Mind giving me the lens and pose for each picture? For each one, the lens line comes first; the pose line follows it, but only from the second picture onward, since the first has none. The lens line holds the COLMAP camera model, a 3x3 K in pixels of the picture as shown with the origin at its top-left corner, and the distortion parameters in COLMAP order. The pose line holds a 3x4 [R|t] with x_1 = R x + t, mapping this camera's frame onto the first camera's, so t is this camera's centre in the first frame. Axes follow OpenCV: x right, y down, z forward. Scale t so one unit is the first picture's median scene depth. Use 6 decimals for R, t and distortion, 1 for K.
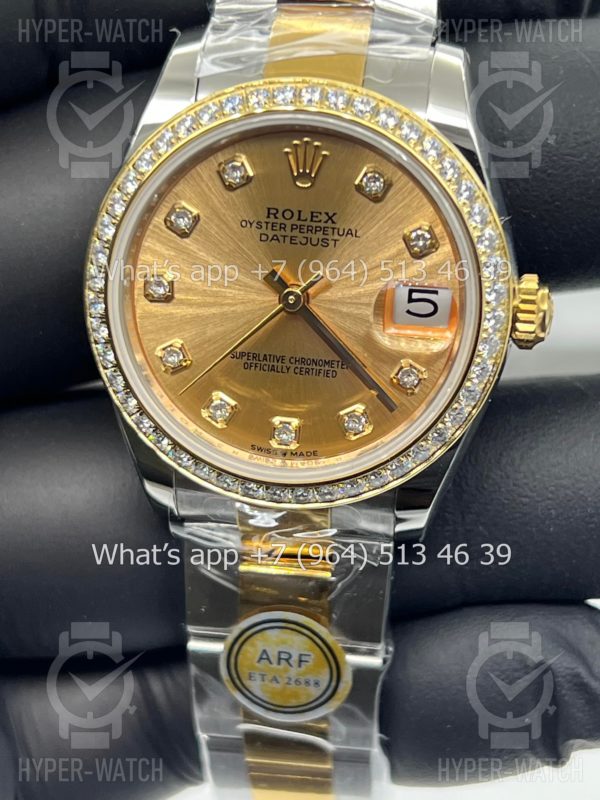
lens RADIAL K [[1837.4, 0, 300.0], [0, 1837.4, 400.0], [0, 0, 1]] dist [0.161712, -0.571786]
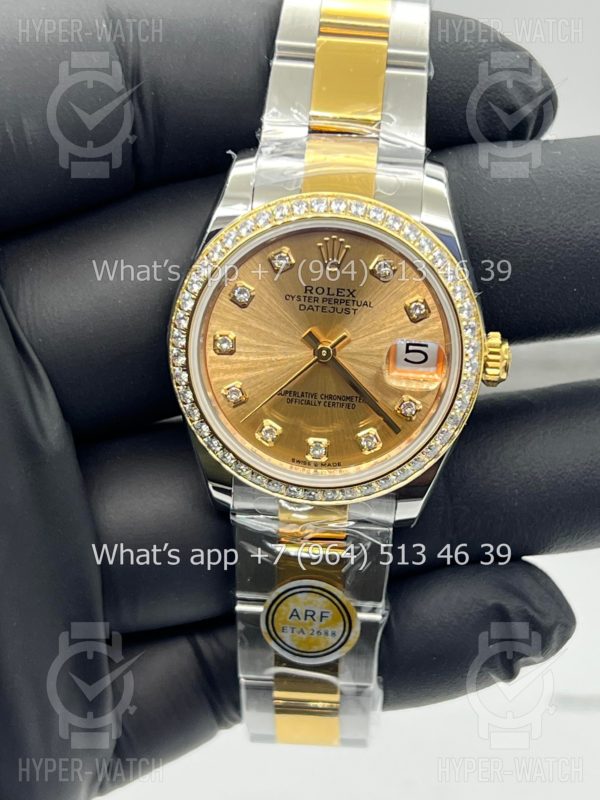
lens RADIAL K [[1799.2, 0, 300.0], [0, 1799.2, 400.0], [0, 0, 1]] dist [-0.056393, -0.594665]
pose [[0.997215, -0.010548, 0.073831, -0.120228], [0.009617, 0.999870, 0.012960, -0.036652], [-0.073958, -0.012214, 0.997187, -0.332000]]
